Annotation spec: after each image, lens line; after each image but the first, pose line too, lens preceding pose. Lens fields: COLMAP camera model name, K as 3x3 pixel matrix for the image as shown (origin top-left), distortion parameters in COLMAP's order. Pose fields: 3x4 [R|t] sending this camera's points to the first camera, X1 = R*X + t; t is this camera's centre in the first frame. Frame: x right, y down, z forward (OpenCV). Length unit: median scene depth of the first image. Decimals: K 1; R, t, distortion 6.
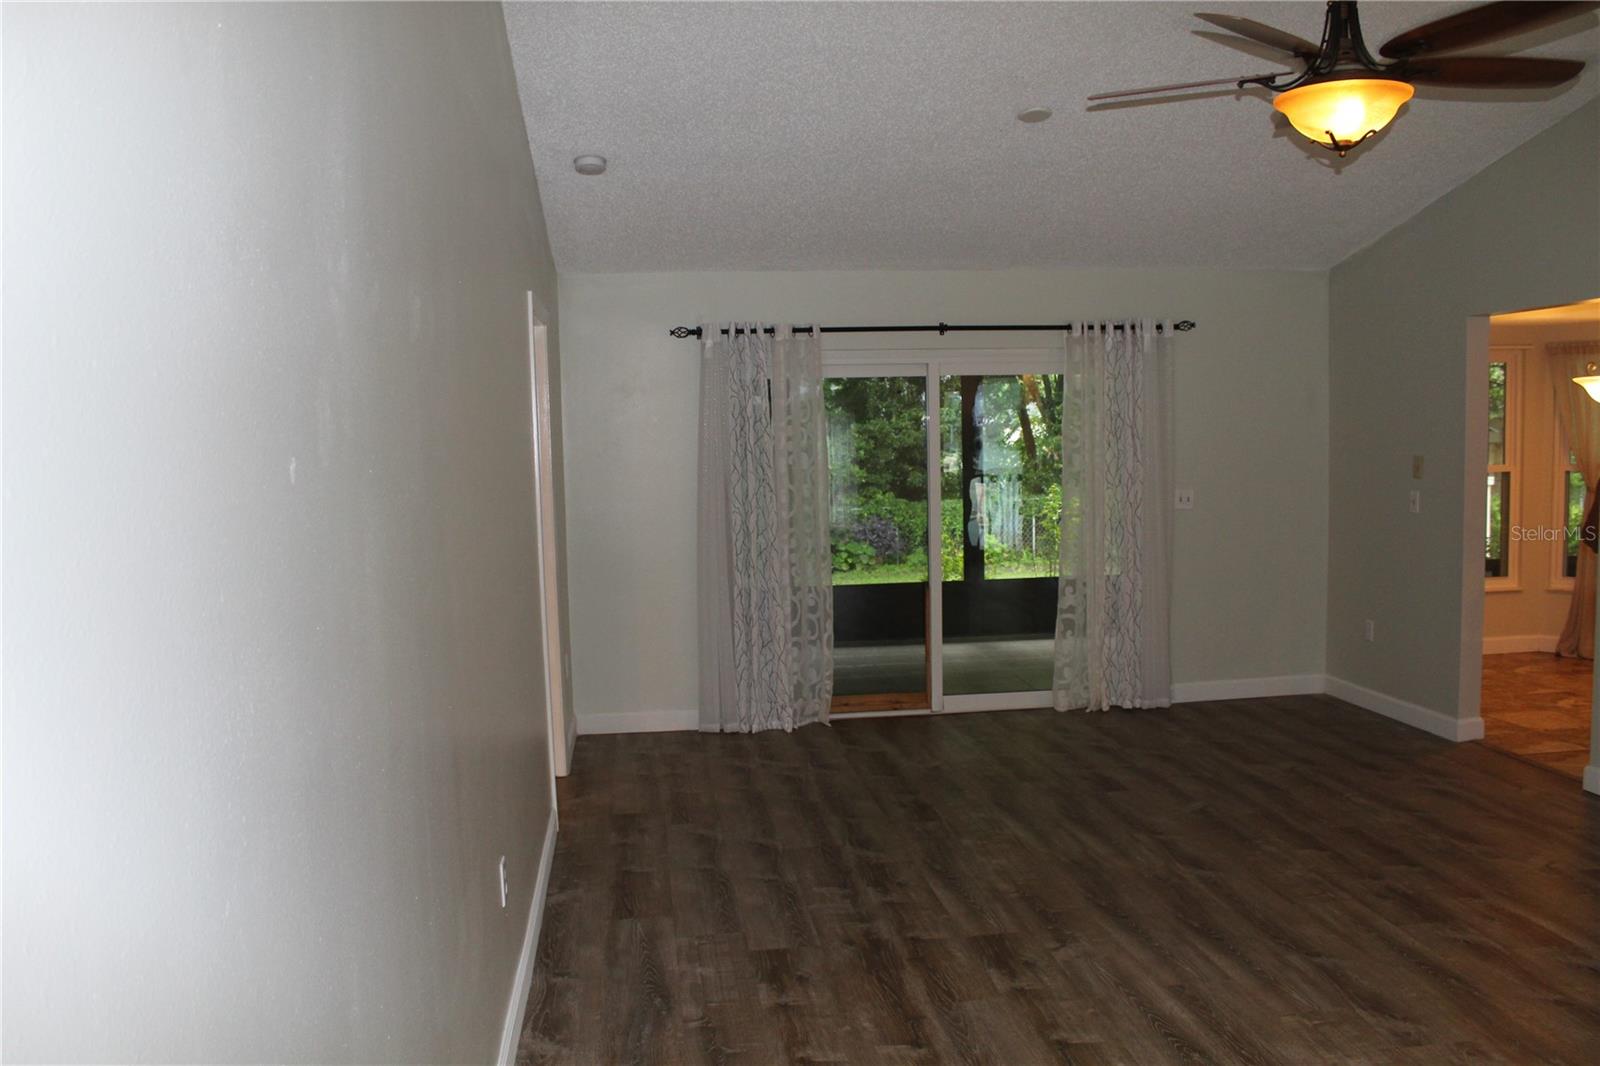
lens RADIAL K [[1325.7, 0, 782.6], [0, 1325.7, 540.5], [0, 0, 1]] dist [-0.150260, 0.122541]
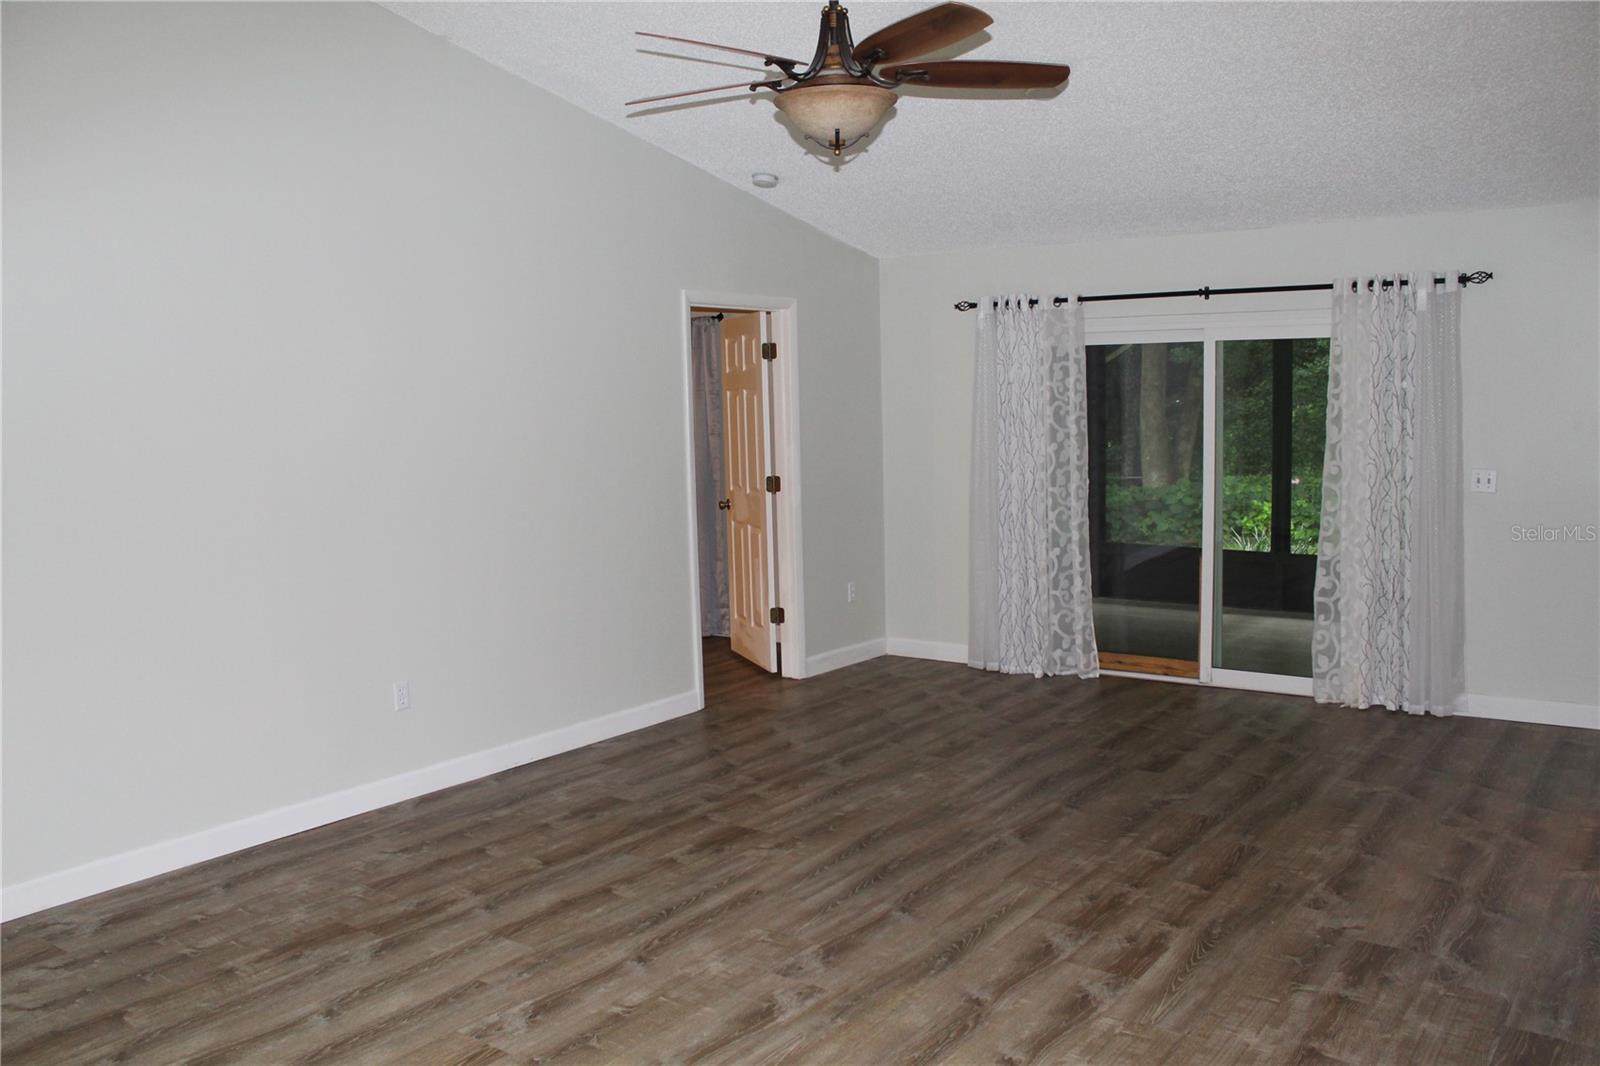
lens RADIAL K [[1325.7, 0, 795.6], [0, 1325.7, 531.8], [0, 0, 1]] dist [-0.150260, 0.122541]
pose [[0.735596, 0.076867, -0.673045, 0.839053], [-0.053040, 0.997027, 0.055899, -0.032519], [0.675341, -0.005421, 0.737486, 0.122431]]
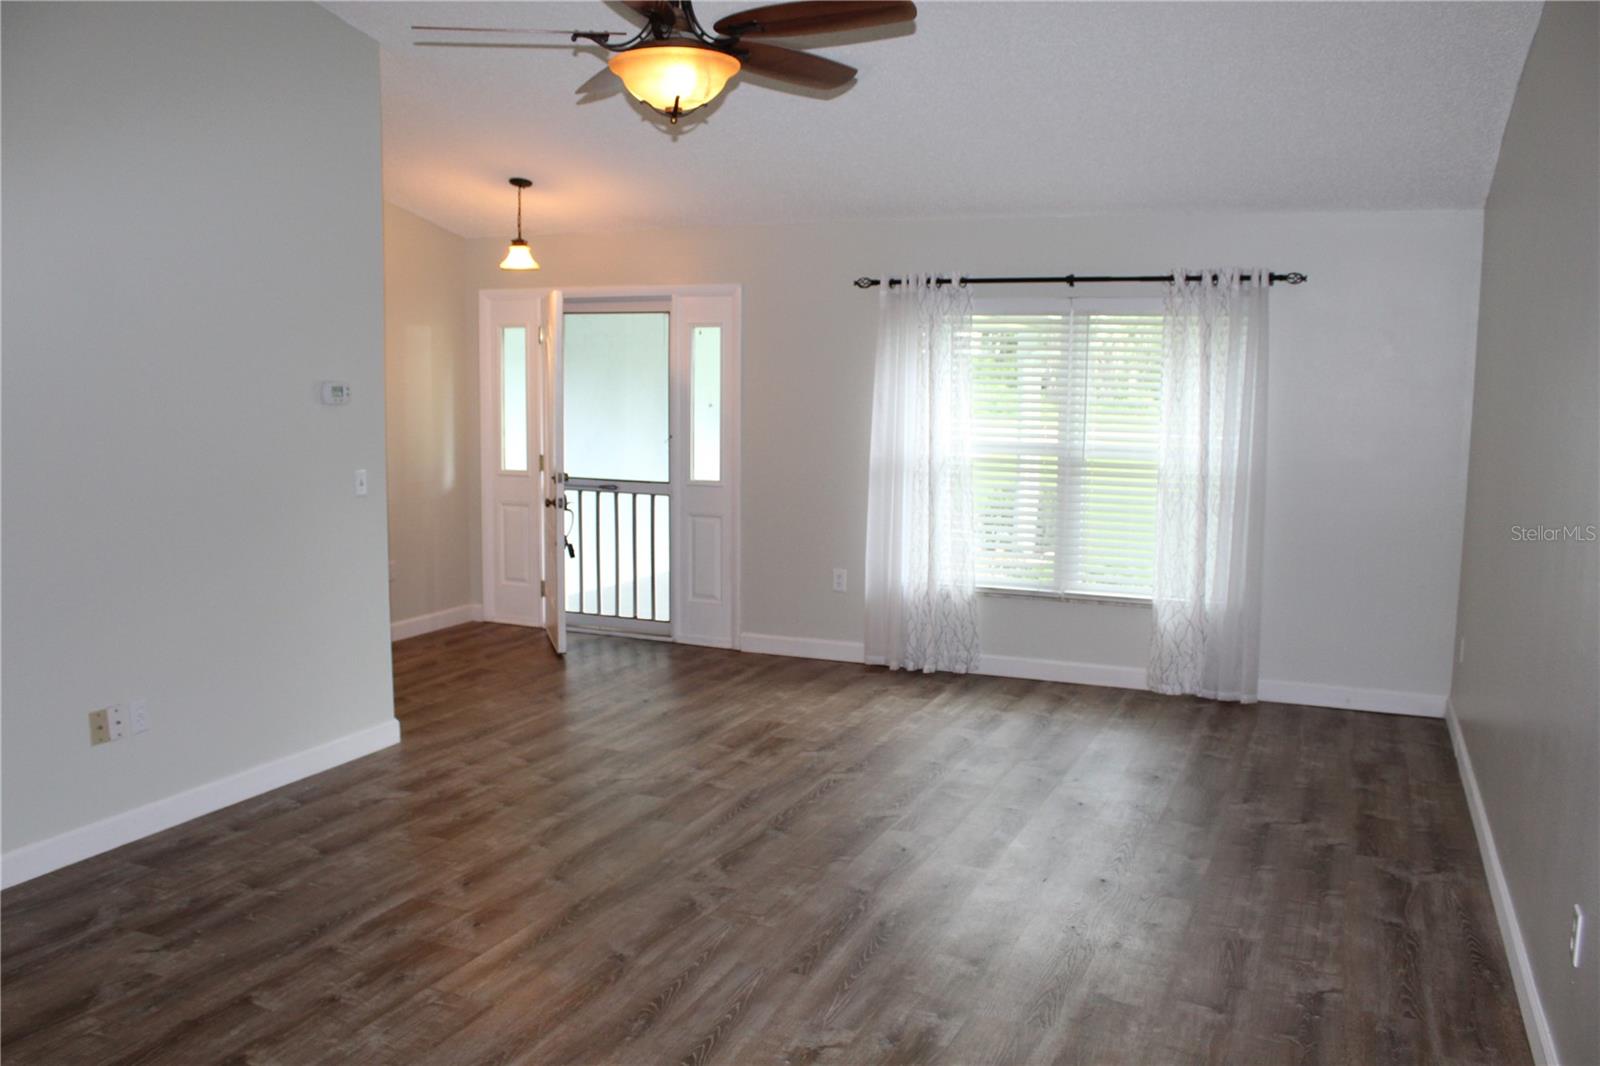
lens RADIAL K [[1325.7, 0, 789.1], [0, 1325.7, 527.5], [0, 0, 1]] dist [-0.150260, 0.122541]
pose [[-0.865220, -0.037718, 0.499971, -0.125277], [0.057563, 0.983100, 0.173781, -0.115444], [-0.498077, 0.179139, -0.848427, 1.356642]]
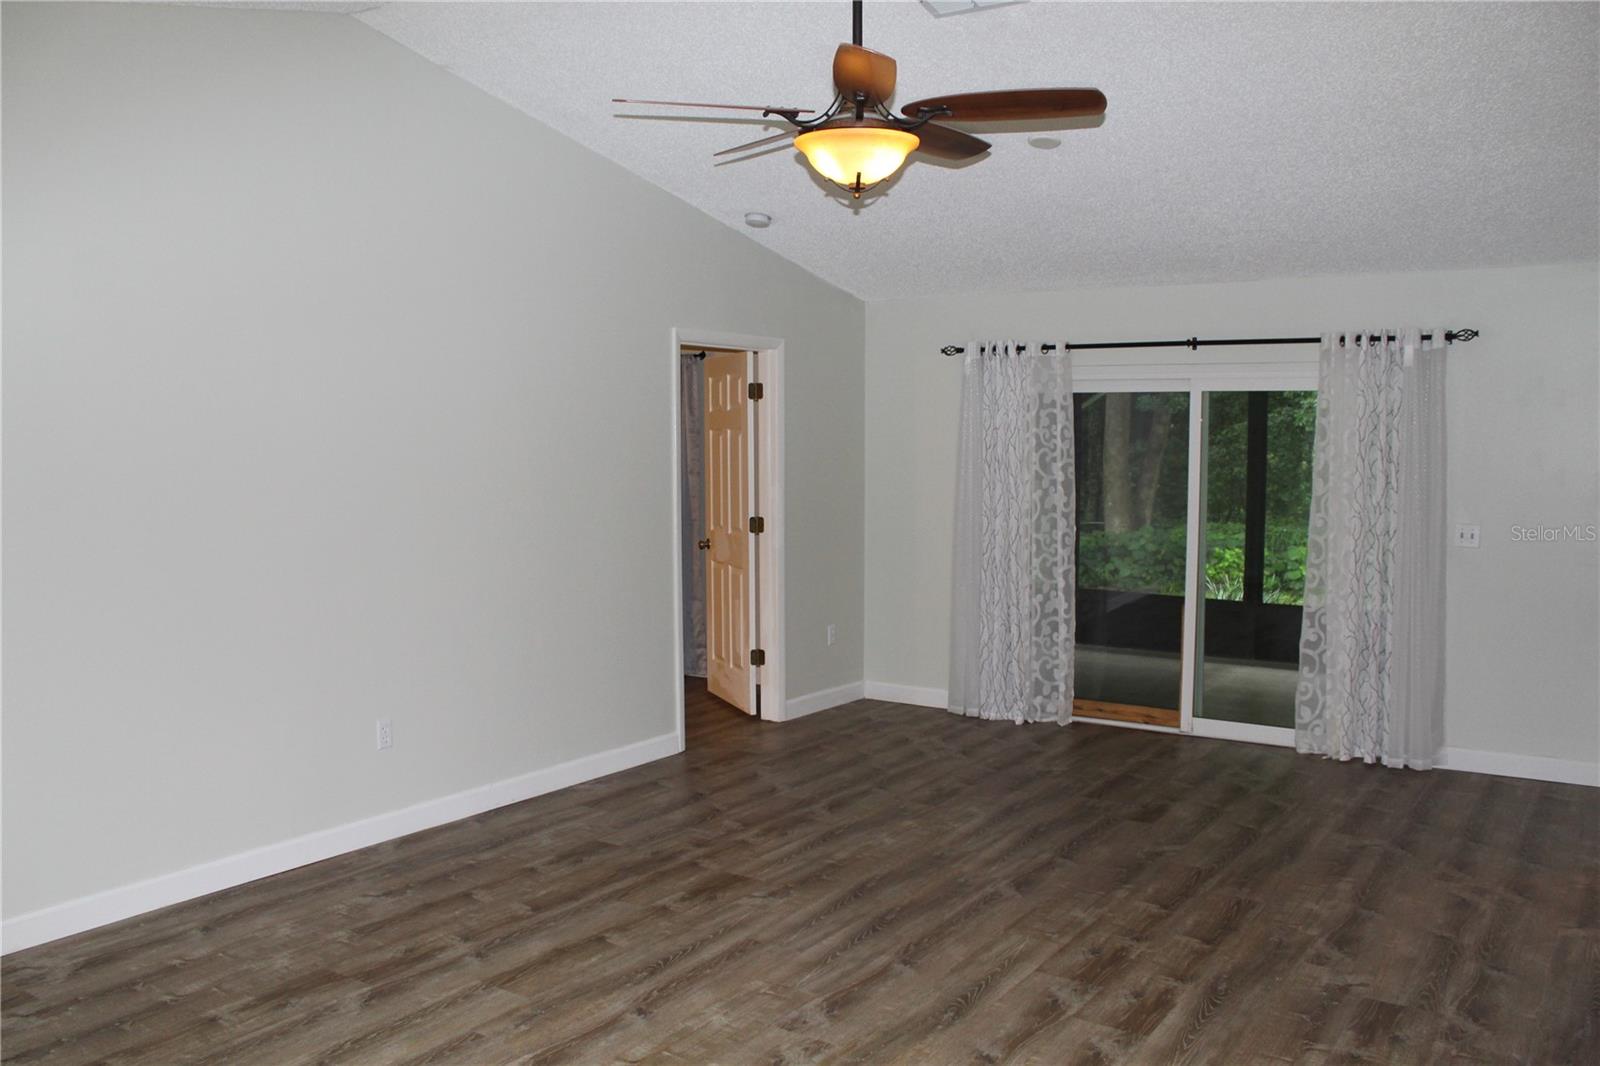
lens RADIAL K [[1325.7, 0, 794.5], [0, 1325.7, 531.0], [0, 0, 1]] dist [-0.150260, 0.122541]
pose [[0.756833, 0.072828, -0.649538, 0.805526], [-0.074813, 0.996894, 0.024604, -0.034156], [0.649313, 0.029973, 0.759931, 0.106942]]
